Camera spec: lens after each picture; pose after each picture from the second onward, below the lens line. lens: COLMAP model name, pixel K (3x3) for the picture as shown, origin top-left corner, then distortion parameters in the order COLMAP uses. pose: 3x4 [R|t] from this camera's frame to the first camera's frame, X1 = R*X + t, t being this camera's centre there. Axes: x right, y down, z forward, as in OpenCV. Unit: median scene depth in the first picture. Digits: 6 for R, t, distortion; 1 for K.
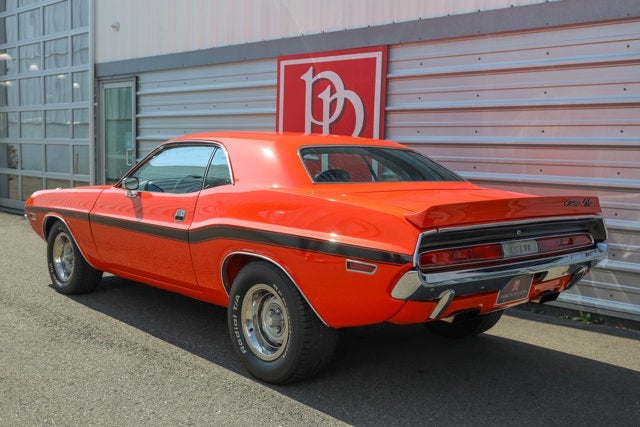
lens RADIAL K [[738.8, 0, 320.0], [0, 738.8, 213.5], [0, 0, 1]] dist [0.000058, 0.006600]
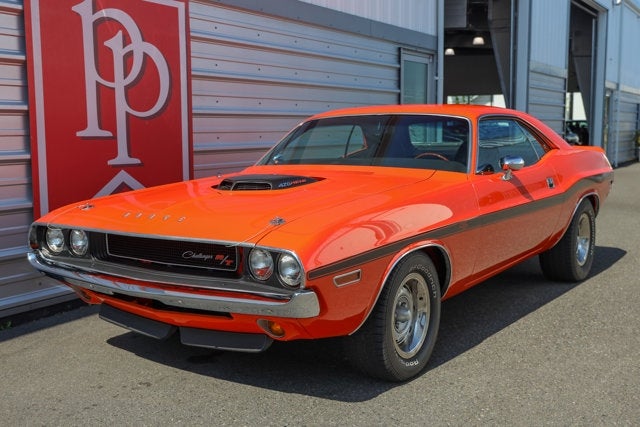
lens RADIAL K [[738.8, 0, 320.0], [0, 738.8, 213.5], [0, 0, 1]] dist [0.000058, 0.006600]
pose [[-0.237269, -0.135520, 0.961945, -0.723605], [0.081918, 0.983903, 0.158819, -0.098366], [-0.967984, 0.116484, -0.222348, 0.987582]]
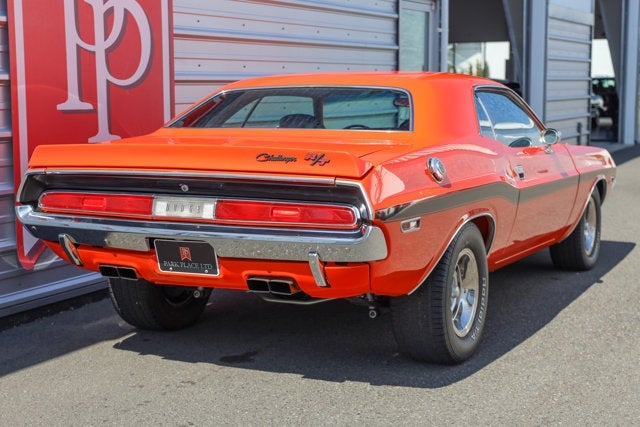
lens RADIAL K [[1053.9, 0, 320.0], [0, 1053.9, 213.5], [0, 0, 1]] dist [0.020952, 0.061412]
pose [[-0.316280, -0.138721, 0.938469, -0.851874], [0.077658, 0.982145, 0.171349, -0.123576], [-0.945482, 0.127074, -0.299860, 1.104490]]
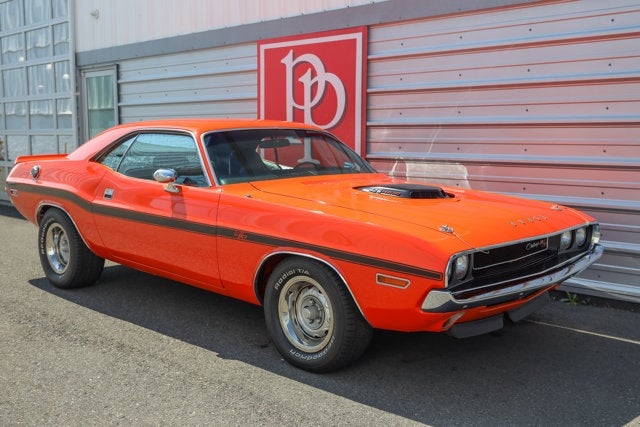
lens RADIAL K [[715.8, 0, 320.0], [0, 715.8, 213.5], [0, 0, 1]] dist [-0.010533, -0.001346]
pose [[0.999630, -0.024638, 0.011566, 0.010307], [0.024348, 0.999402, 0.024546, -0.003152], [-0.012163, -0.024255, 0.999632, 0.041109]]
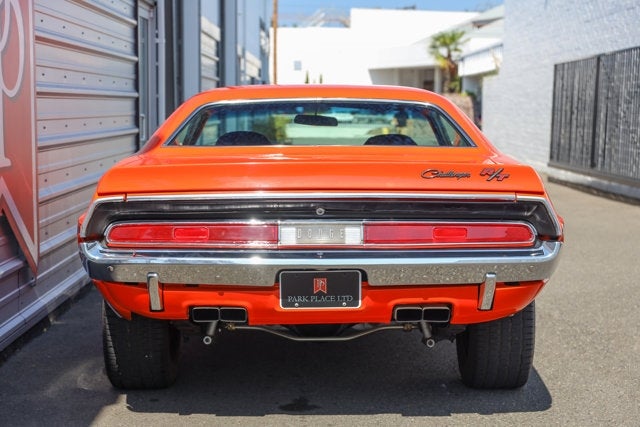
lens RADIAL K [[1233.1, 0, 320.0], [0, 1233.1, 213.5], [0, 0, 1]] dist [0.024839, 0.226450]
pose [[-0.715648, -0.087591, 0.692947, -0.695034], [0.038367, 0.985678, 0.164217, -0.141855], [-0.697406, 0.144108, -0.702038, 1.428630]]
